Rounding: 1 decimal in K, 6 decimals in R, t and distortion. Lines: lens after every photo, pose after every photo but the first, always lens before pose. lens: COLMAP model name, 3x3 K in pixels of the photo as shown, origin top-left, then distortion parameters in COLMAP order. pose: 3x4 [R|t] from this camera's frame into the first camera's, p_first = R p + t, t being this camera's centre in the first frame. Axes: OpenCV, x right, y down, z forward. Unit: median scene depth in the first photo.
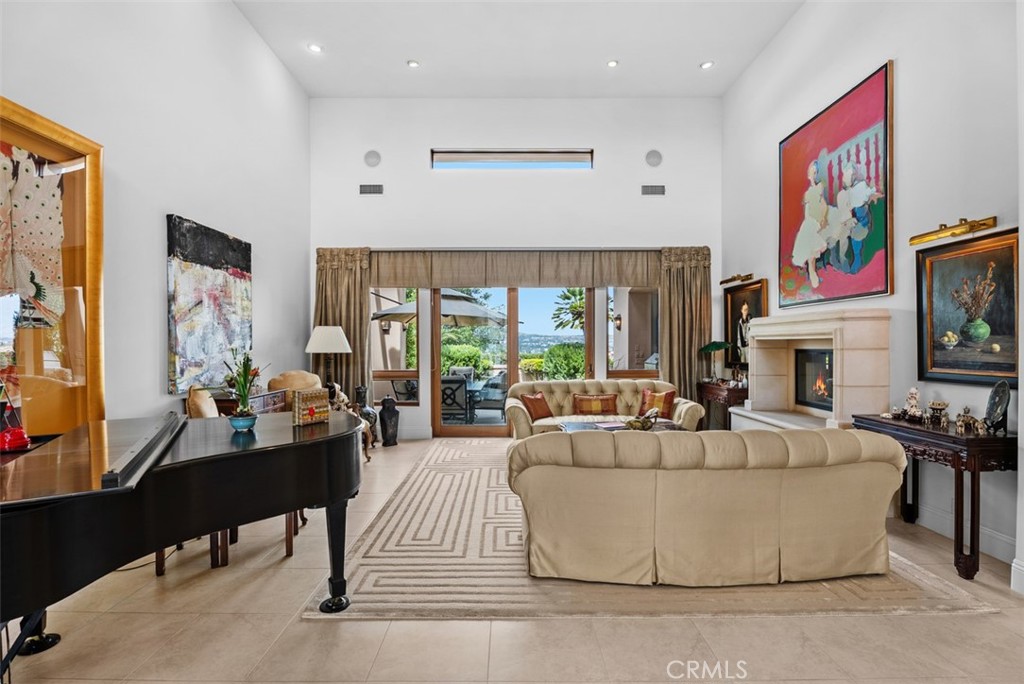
lens RADIAL K [[492.4, 0, 512.4], [0, 492.4, 348.1], [0, 0, 1]] dist [-0.006974, -0.001613]
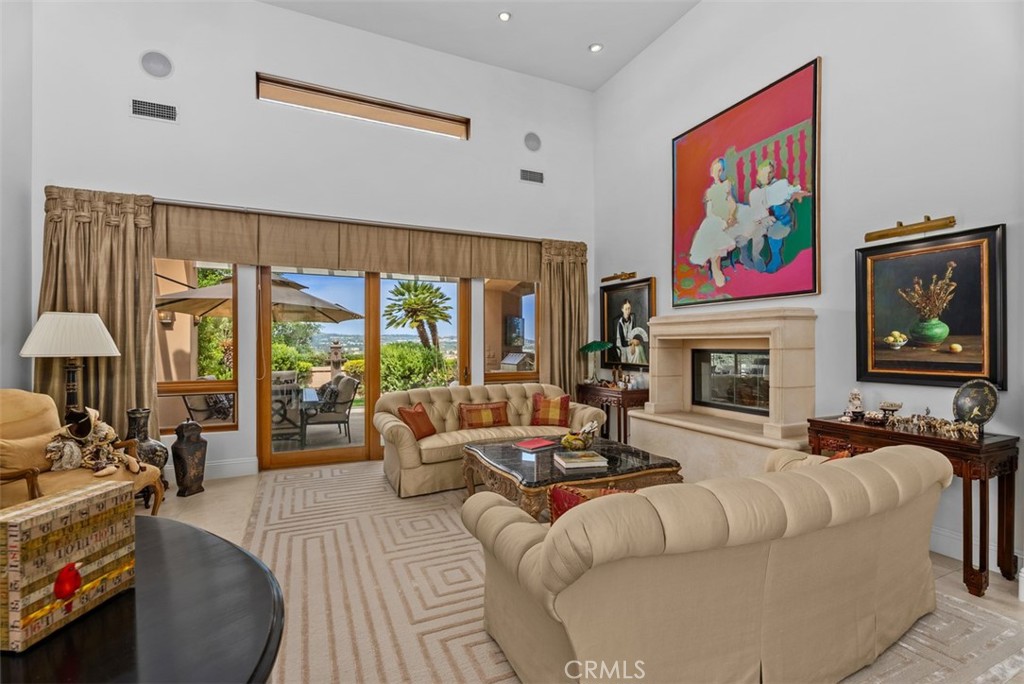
lens RADIAL K [[455.3, 0, 507.5], [0, 455.3, 345.9], [0, 0, 1]] dist [0.003412, -0.001227]
pose [[0.911638, 0.000744, 0.410993, -0.117272], [0.000779, 0.999993, -0.003537, -0.000985], [-0.410992, 0.003545, 0.911632, 0.270246]]
